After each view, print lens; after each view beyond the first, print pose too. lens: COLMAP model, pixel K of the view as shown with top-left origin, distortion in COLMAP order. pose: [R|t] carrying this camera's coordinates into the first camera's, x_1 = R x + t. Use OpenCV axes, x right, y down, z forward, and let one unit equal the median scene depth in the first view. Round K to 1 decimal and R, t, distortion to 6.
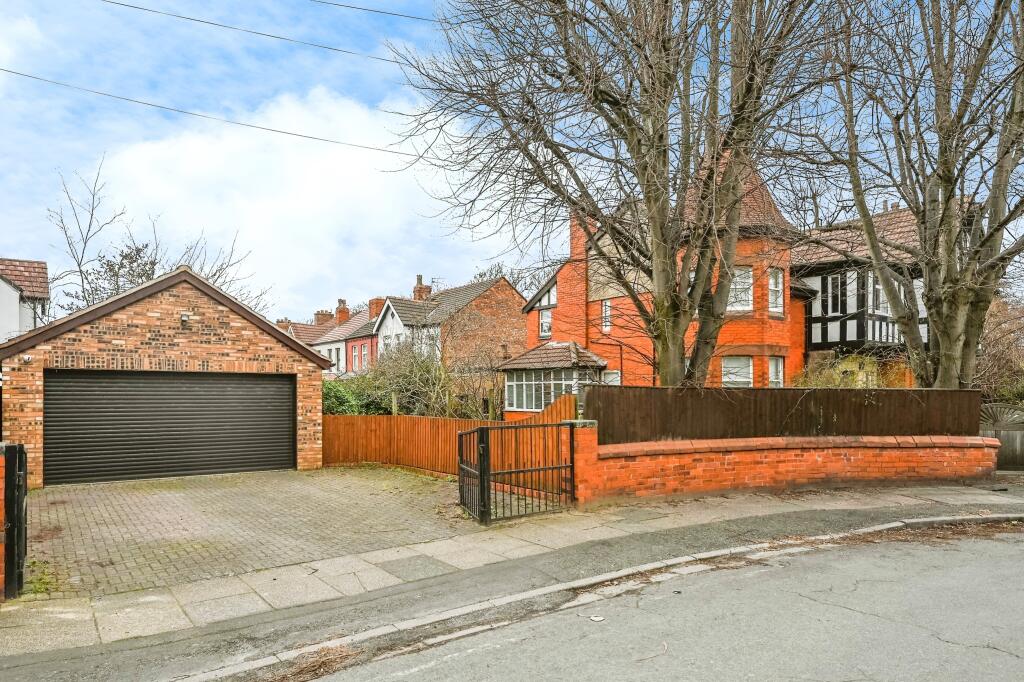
lens RADIAL K [[615.9, 0, 509.9], [0, 615.9, 388.1], [0, 0, 1]] dist [0.001282, 0.000160]
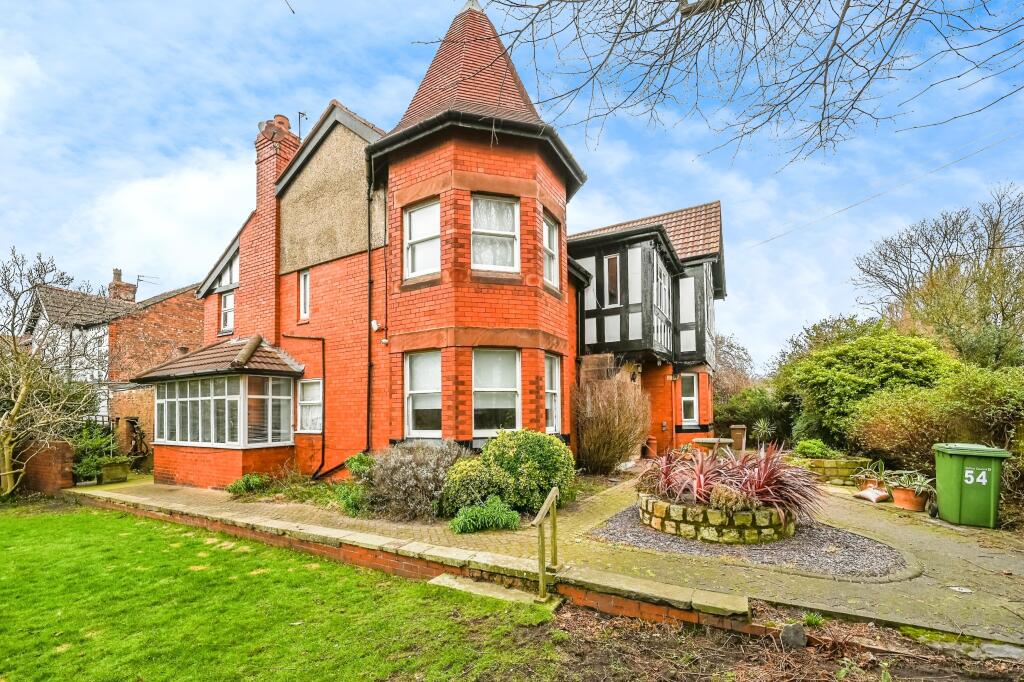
lens RADIAL K [[416.6, 0, 511.7], [0, 416.6, 400.6], [0, 0, 1]] dist [-0.000388, -0.000037]
pose [[0.915635, -0.004436, 0.401985, 0.198389], [0.011843, 0.999803, -0.015944, 0.003925], [-0.401835, 0.019360, 0.915507, 0.563981]]
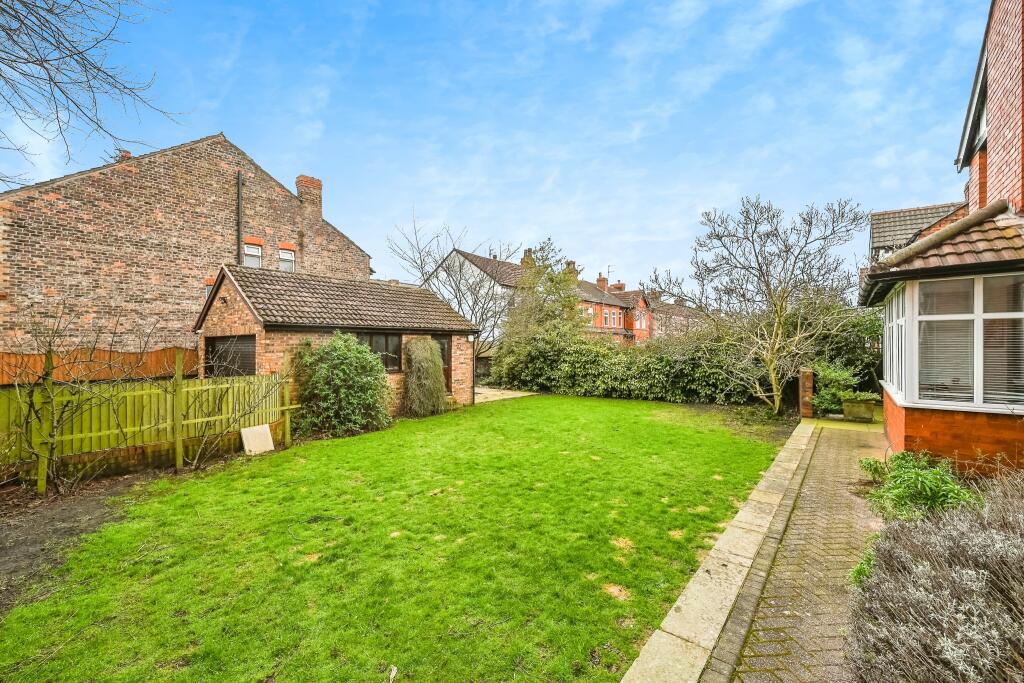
lens RADIAL K [[417.7, 0, 512.0], [0, 417.7, 341.5], [0, 0, 1]] dist [-0.000825, -0.000103]
pose [[0.237278, -0.002590, -0.971438, 0.309714], [0.007786, 0.999969, -0.000764, 0.002172], [0.971411, -0.007382, 0.237291, 0.779088]]
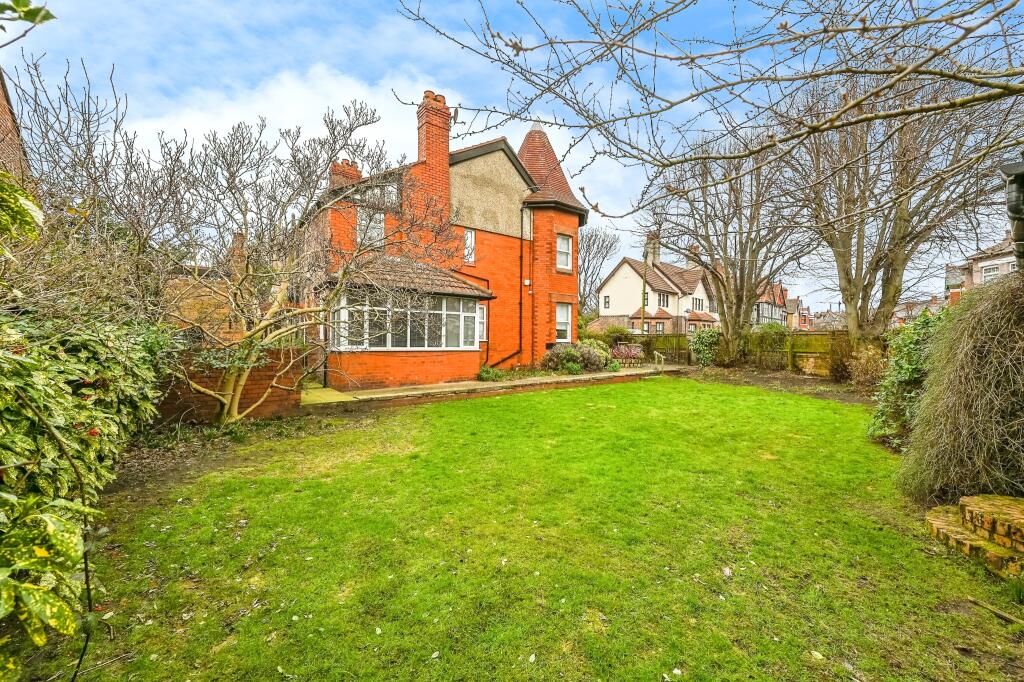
lens RADIAL K [[417.7, 0, 512.0], [0, 417.7, 341.0], [0, 0, 1]] dist [-0.000825, -0.000103]
pose [[-0.026425, -0.020866, 0.999433, -0.540340], [-0.031765, 0.999295, 0.020024, 0.014907], [-0.999146, -0.031218, -0.027069, 1.045463]]
